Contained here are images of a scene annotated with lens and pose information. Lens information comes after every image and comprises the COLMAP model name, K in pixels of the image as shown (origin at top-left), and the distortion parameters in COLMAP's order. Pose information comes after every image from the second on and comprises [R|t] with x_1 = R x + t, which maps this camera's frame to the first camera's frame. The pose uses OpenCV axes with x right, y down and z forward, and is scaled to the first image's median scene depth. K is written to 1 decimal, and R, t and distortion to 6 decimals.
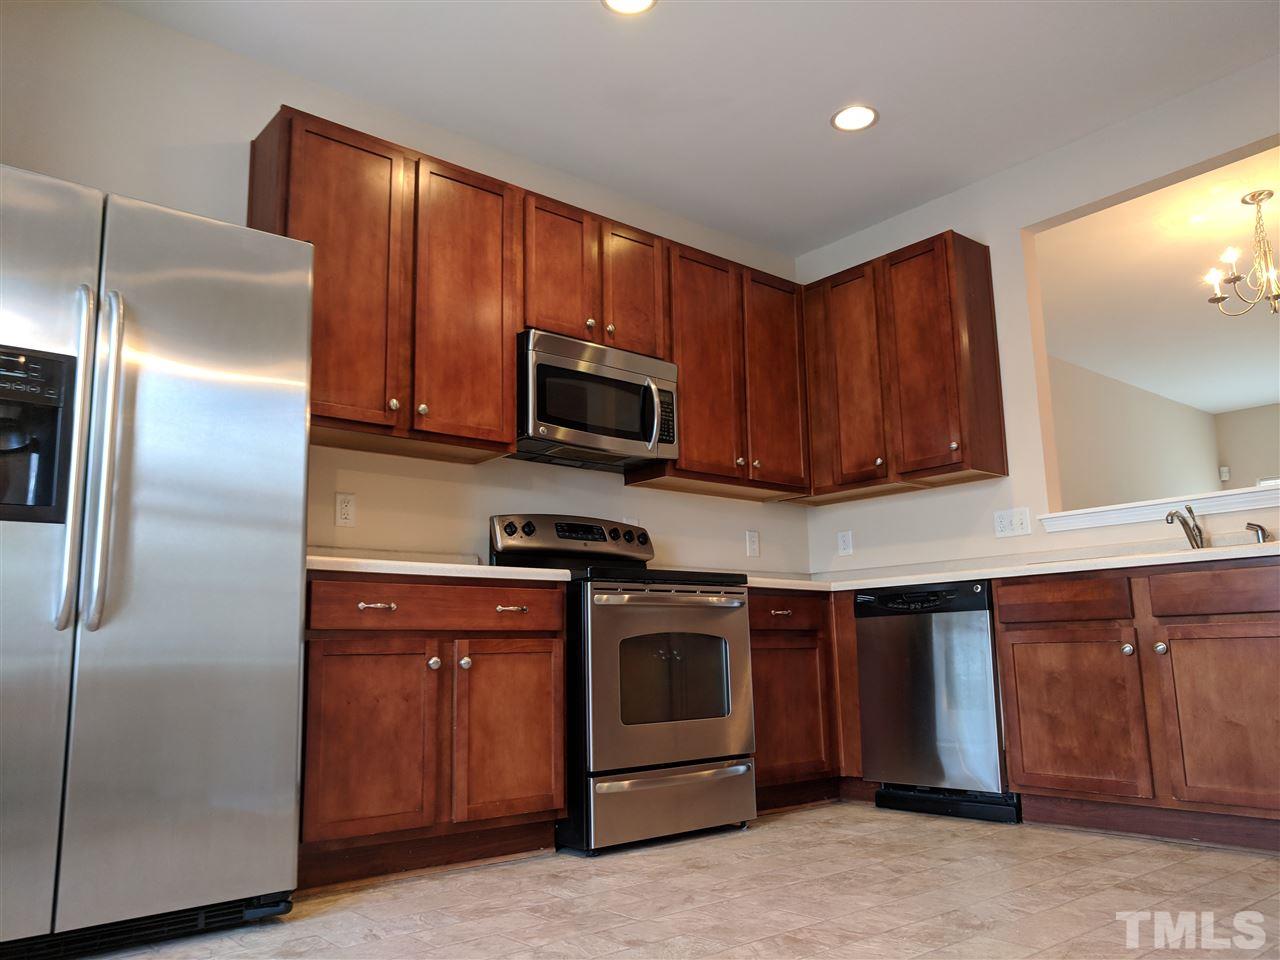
lens RADIAL K [[973.0, 0, 632.9], [0, 973.0, 479.9], [0, 0, 1]] dist [-0.004636, 0.004690]
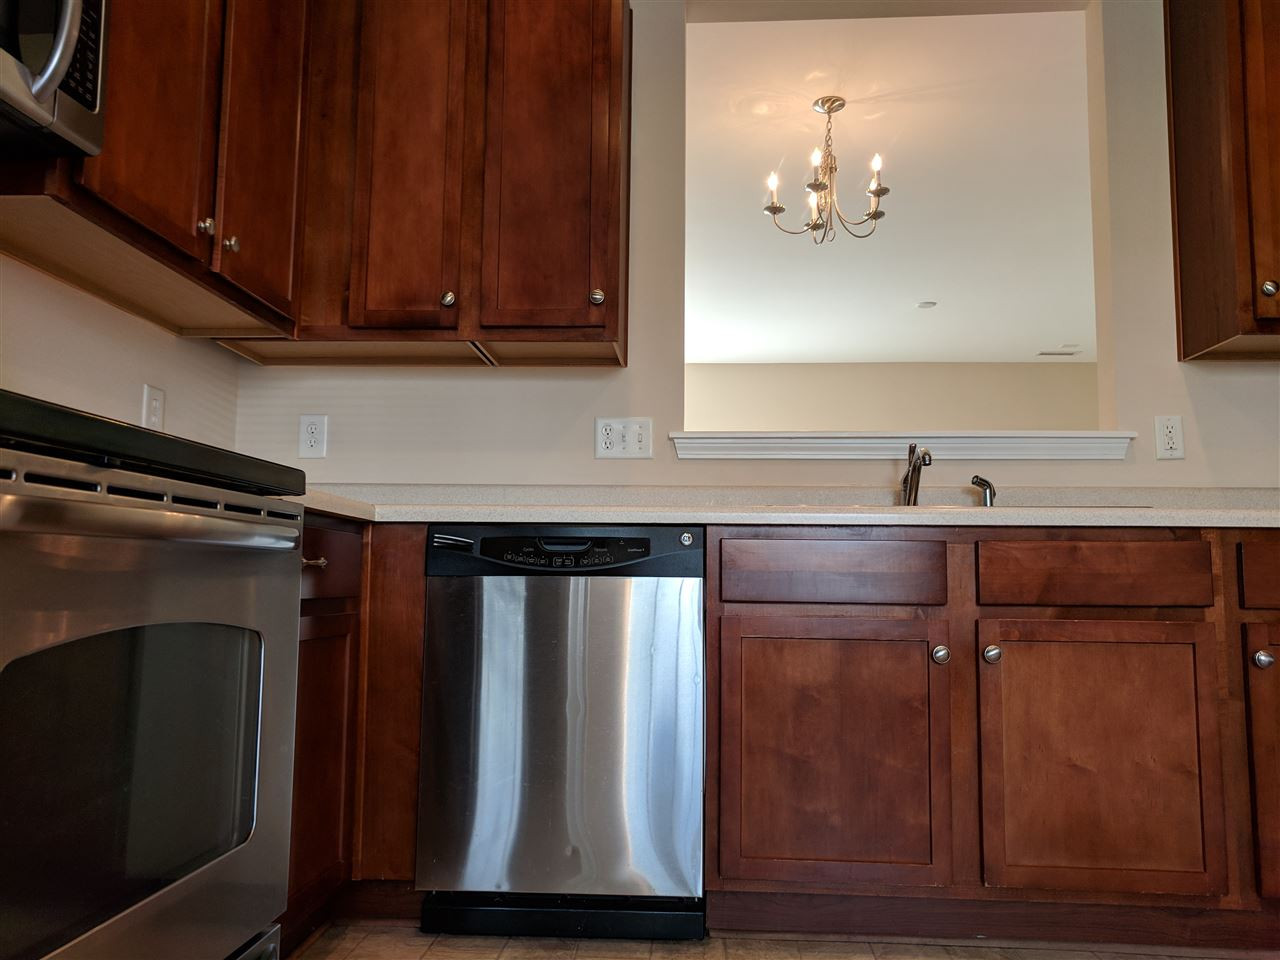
lens RADIAL K [[973.0, 0, 642.1], [0, 973.0, 484.7], [0, 0, 1]] dist [-0.004636, 0.004690]
pose [[0.689570, 0.099654, 0.717330, -0.067512], [-0.154717, 0.987892, 0.011487, 0.067547], [-0.707500, -0.118904, 0.696639, 0.545214]]
